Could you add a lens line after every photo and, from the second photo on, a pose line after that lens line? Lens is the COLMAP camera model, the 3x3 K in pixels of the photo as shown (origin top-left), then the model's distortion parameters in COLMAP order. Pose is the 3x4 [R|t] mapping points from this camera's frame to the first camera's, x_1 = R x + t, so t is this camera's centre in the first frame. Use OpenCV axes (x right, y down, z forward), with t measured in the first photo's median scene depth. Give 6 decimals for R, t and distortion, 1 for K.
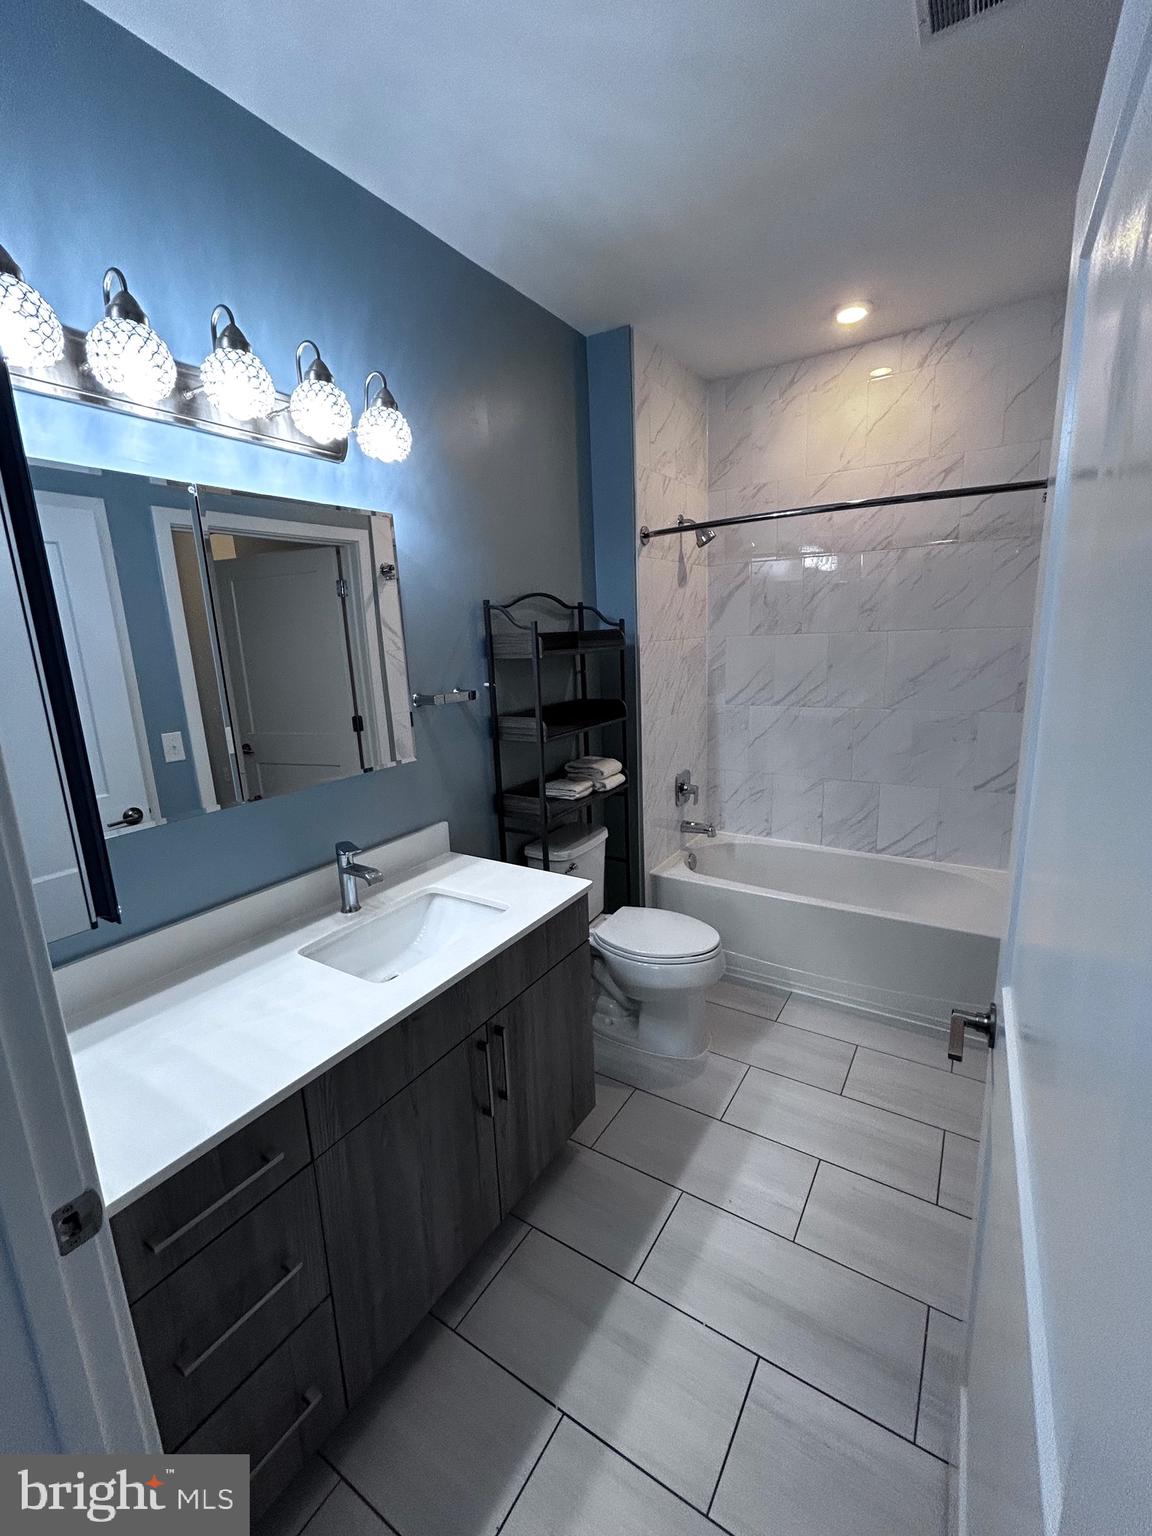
lens RADIAL K [[640.3, 0, 576.0], [0, 640.3, 768.0], [0, 0, 1]] dist [-0.000272, -0.000033]
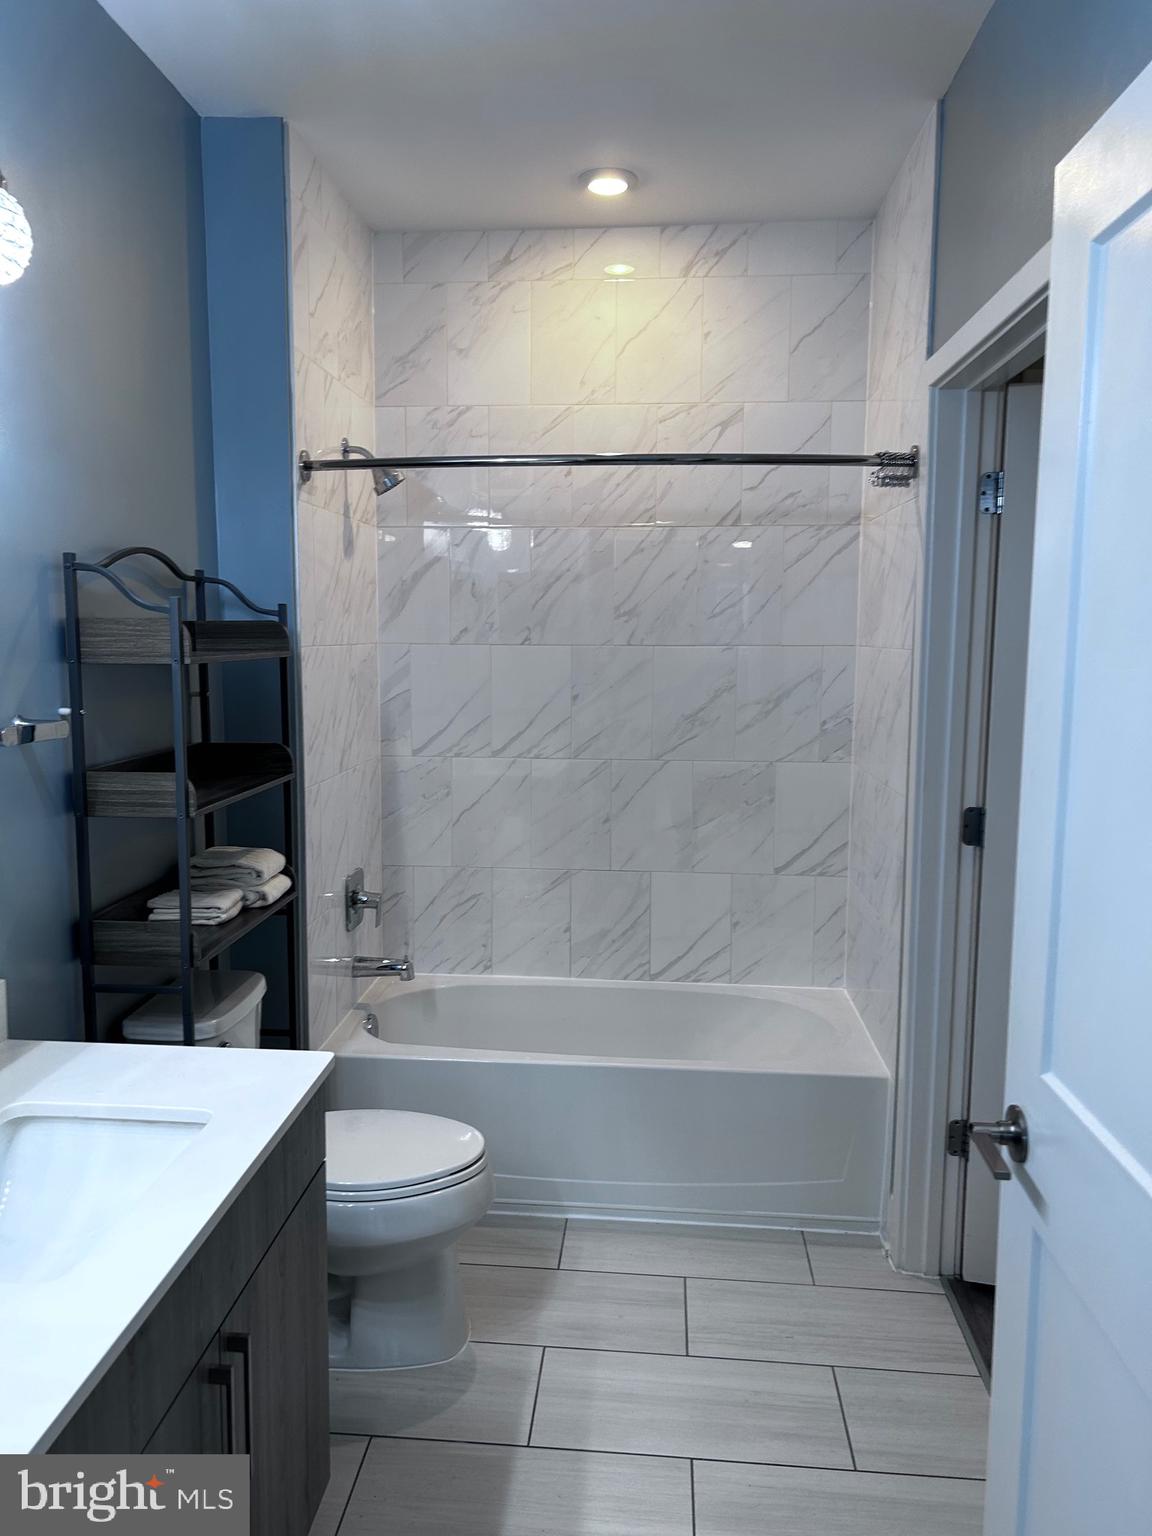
lens RADIAL K [[1146.5, 0, 552.6], [0, 1146.5, 780.1], [0, 0, 1]] dist [0.071644, -0.089373]
pose [[0.887338, -0.013535, 0.460920, -0.188262], [0.055596, 0.995418, -0.077799, 0.018547], [-0.457755, 0.094659, 0.884025, -0.011928]]
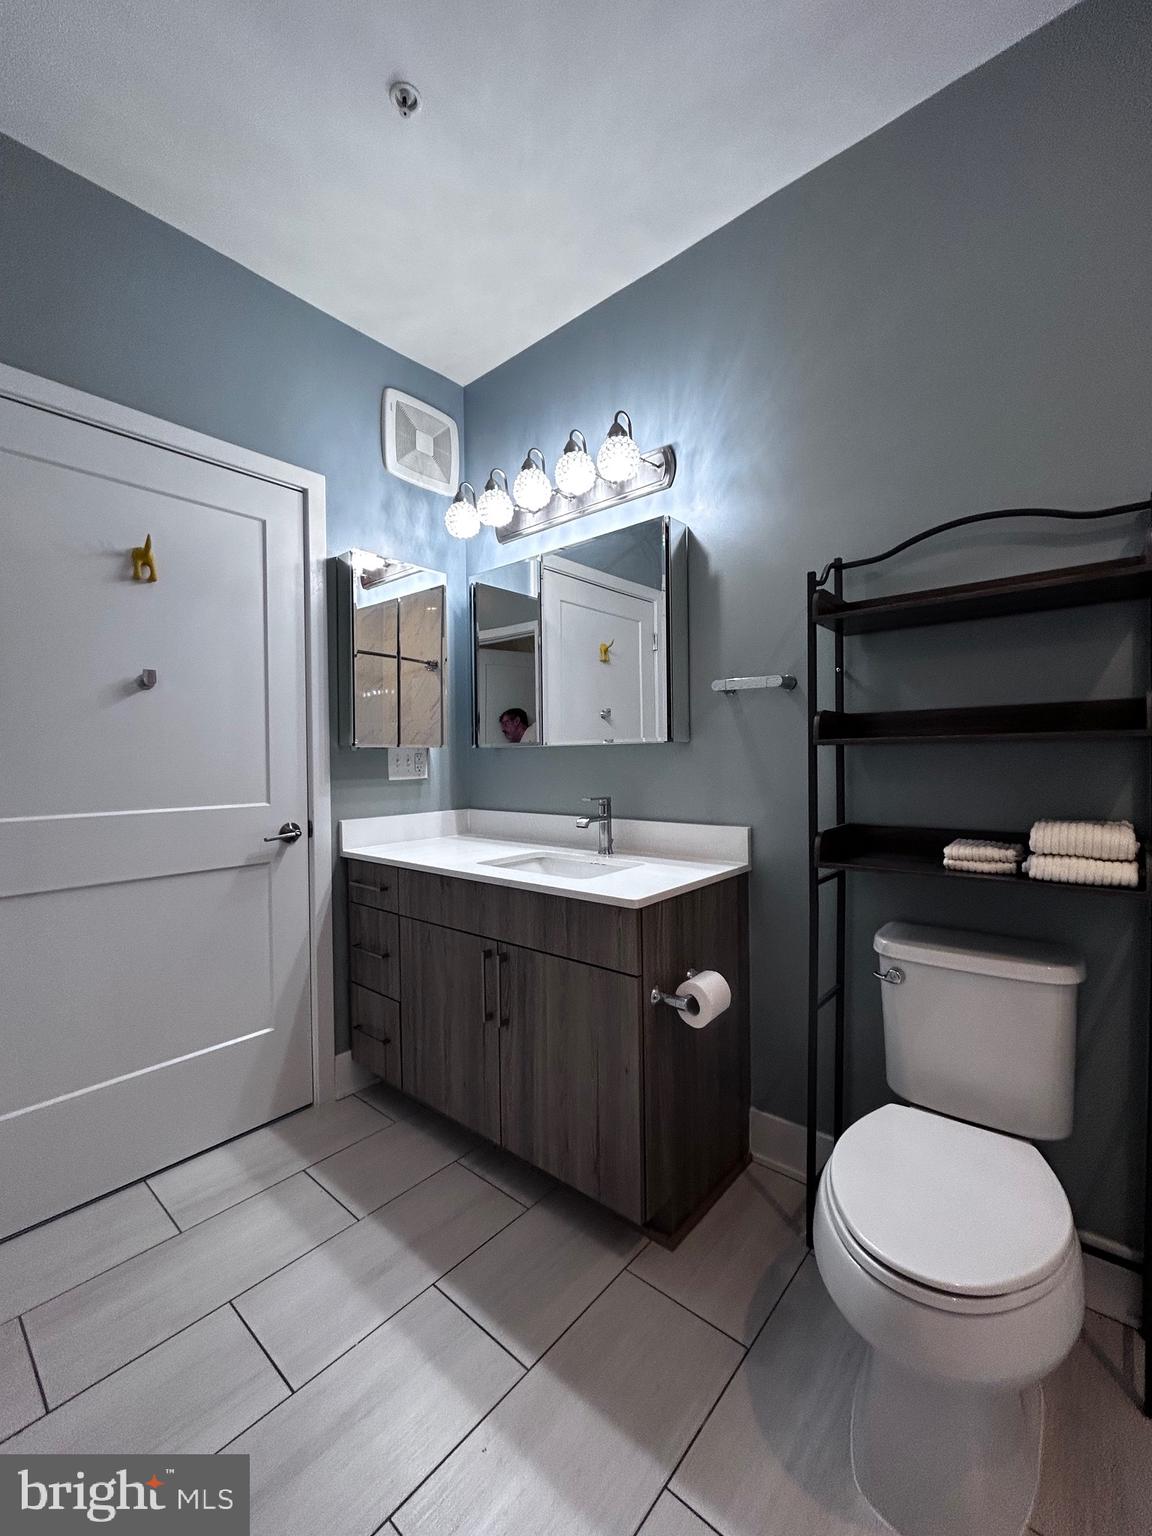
lens RADIAL K [[621.7, 0, 569.9], [0, 621.7, 766.3], [0, 0, 1]] dist [-0.001062, -0.000088]
pose [[-0.146848, 0.053826, -0.987693, 0.524399], [-0.191562, 0.978067, 0.081782, -0.016855], [0.970433, 0.201214, -0.133316, 0.678742]]
